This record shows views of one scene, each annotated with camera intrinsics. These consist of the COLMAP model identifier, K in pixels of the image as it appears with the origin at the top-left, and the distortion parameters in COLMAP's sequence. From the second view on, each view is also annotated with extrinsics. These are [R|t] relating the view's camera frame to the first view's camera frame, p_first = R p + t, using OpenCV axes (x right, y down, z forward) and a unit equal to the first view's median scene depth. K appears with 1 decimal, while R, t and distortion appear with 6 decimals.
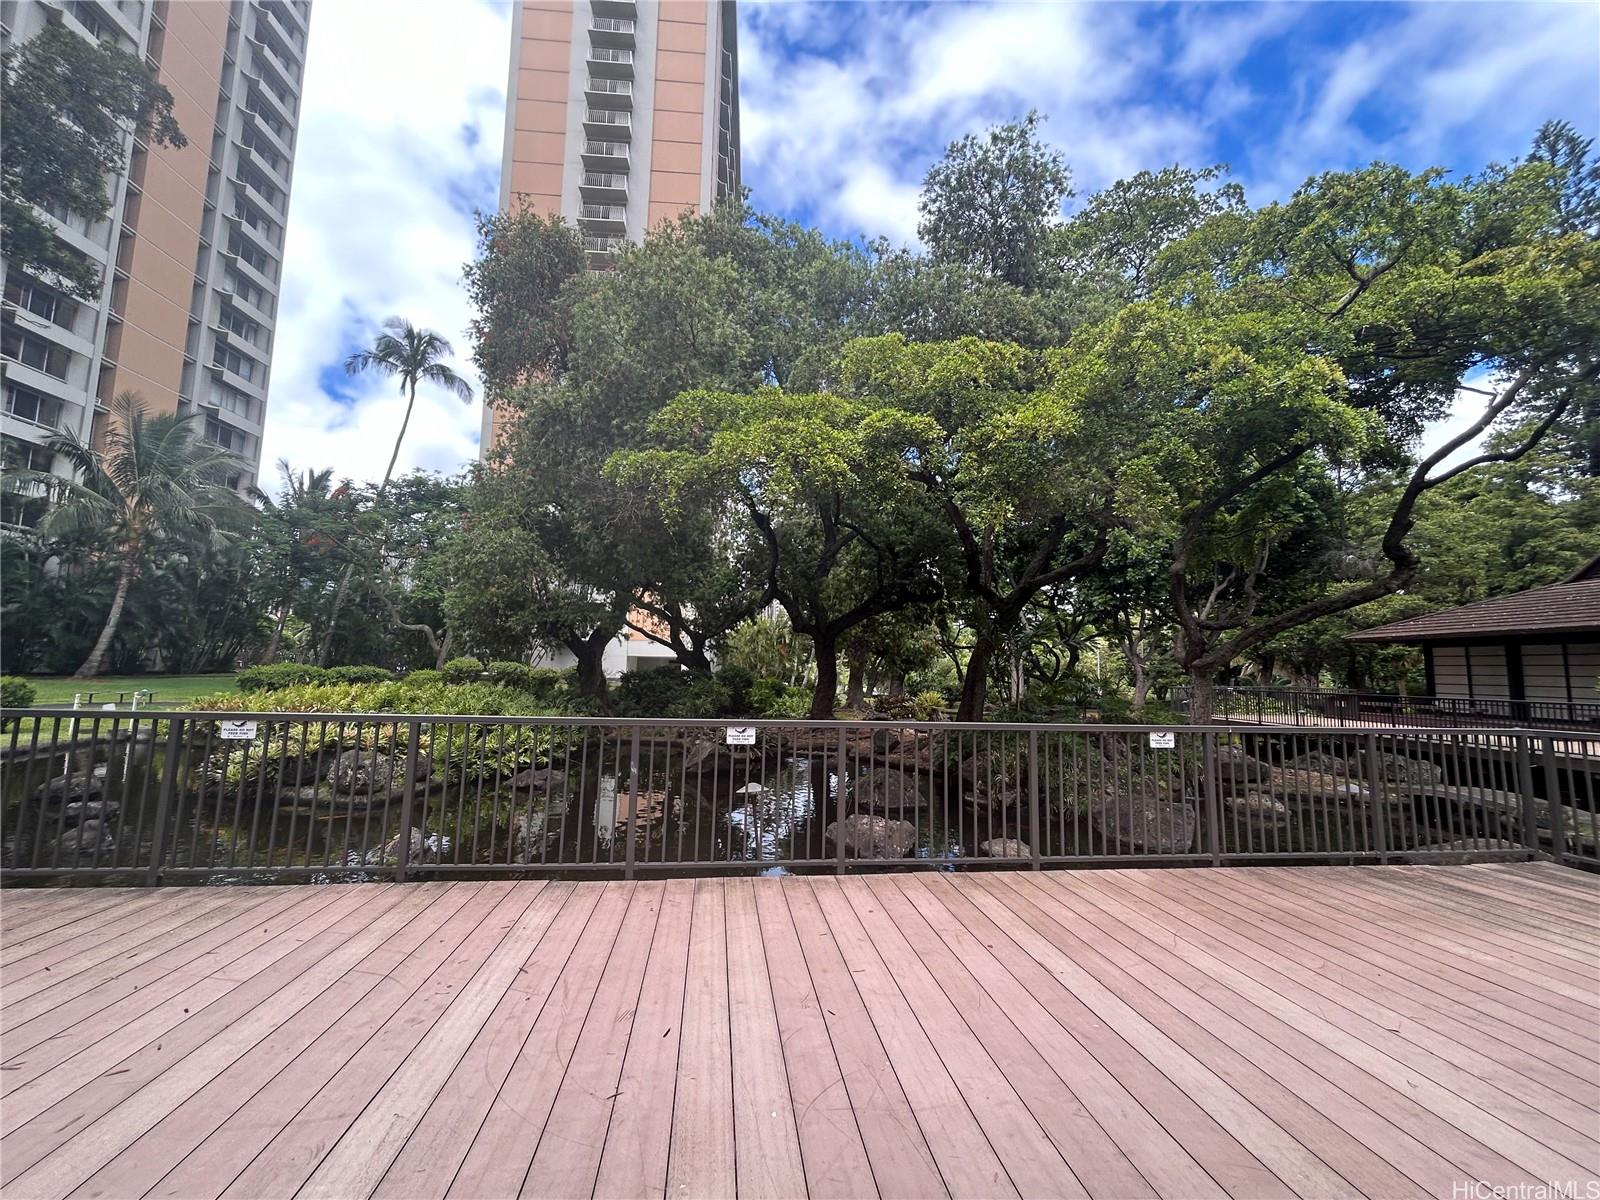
lens RADIAL K [[646.9, 0, 799.9], [0, 646.9, 596.3], [0, 0, 1]] dist [0.001952, 0.000480]
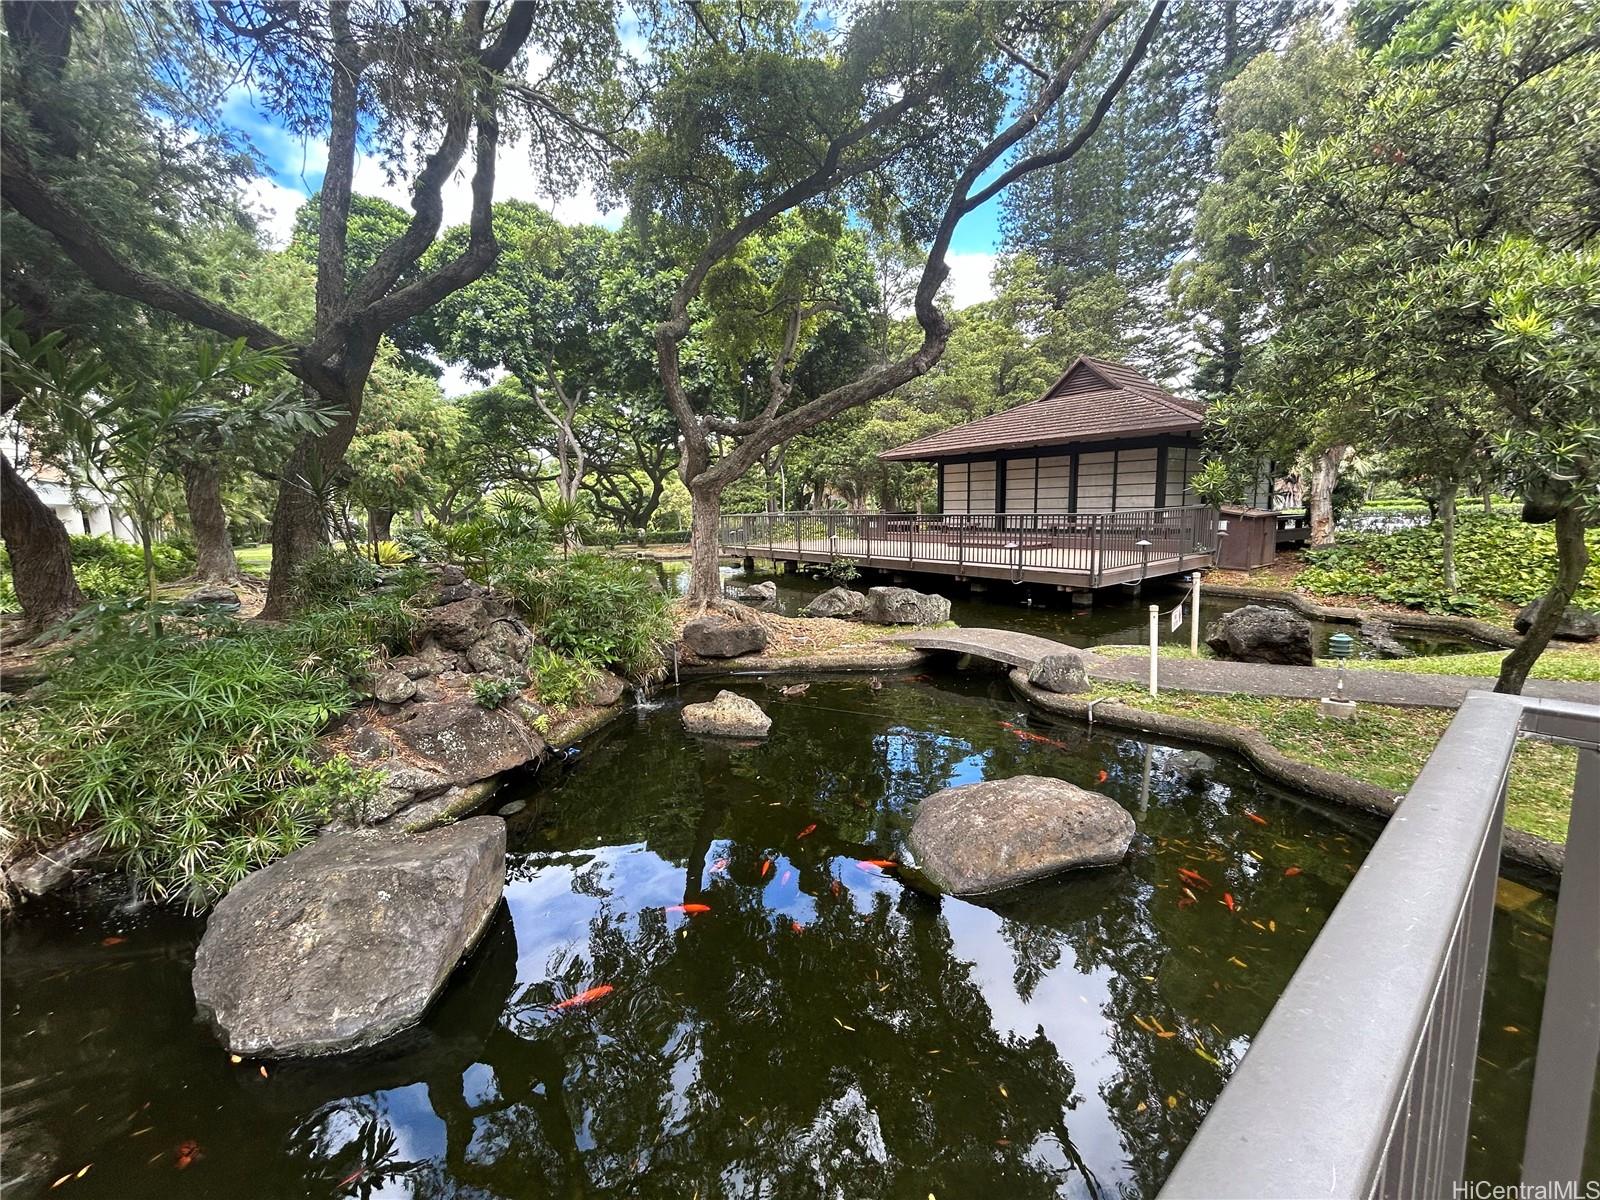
lens RADIAL K [[646.9, 0, 798.4], [0, 646.9, 597.0], [0, 0, 1]] dist [0.001952, 0.000480]
pose [[0.845422, -0.108982, 0.522861, 0.242949], [-0.024566, 0.969990, 0.241900, 0.042707], [-0.533533, -0.217352, 0.817374, 0.262704]]
